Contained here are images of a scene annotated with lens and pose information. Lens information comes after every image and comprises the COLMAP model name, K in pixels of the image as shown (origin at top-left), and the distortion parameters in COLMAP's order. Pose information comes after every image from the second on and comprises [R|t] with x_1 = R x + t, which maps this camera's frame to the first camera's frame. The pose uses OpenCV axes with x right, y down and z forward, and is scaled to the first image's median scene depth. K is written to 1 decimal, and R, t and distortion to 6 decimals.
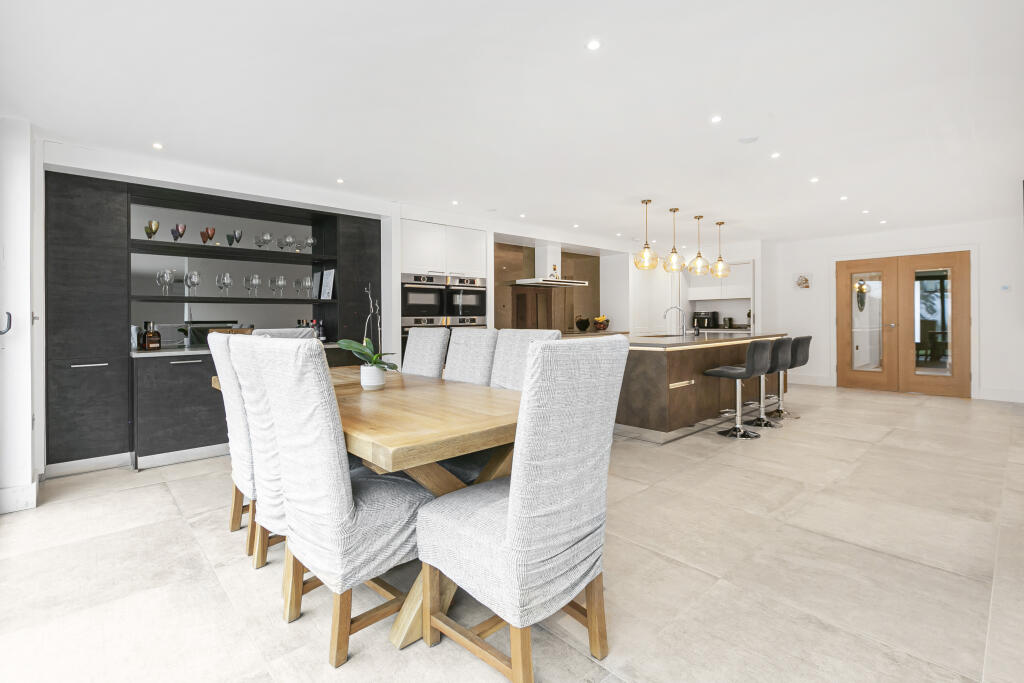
lens RADIAL K [[463.3, 0, 510.3], [0, 463.3, 319.4], [0, 0, 1]] dist [0.000283, 0.000285]
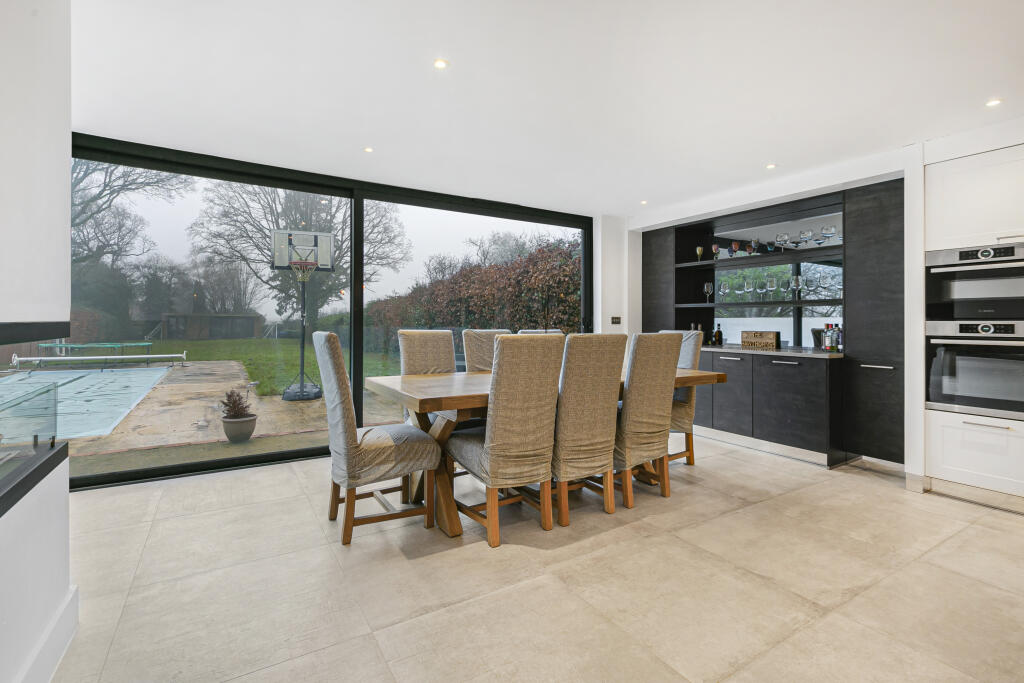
lens RADIAL K [[463.3, 0, 510.3], [0, 463.3, 319.4], [0, 0, 1]] dist [0.000283, 0.000285]
pose [[-0.181779, 0.001291, -0.983338, 0.508706], [-0.007411, 0.999969, 0.002683, -0.004943], [0.983311, 0.007775, -0.181764, 0.576165]]
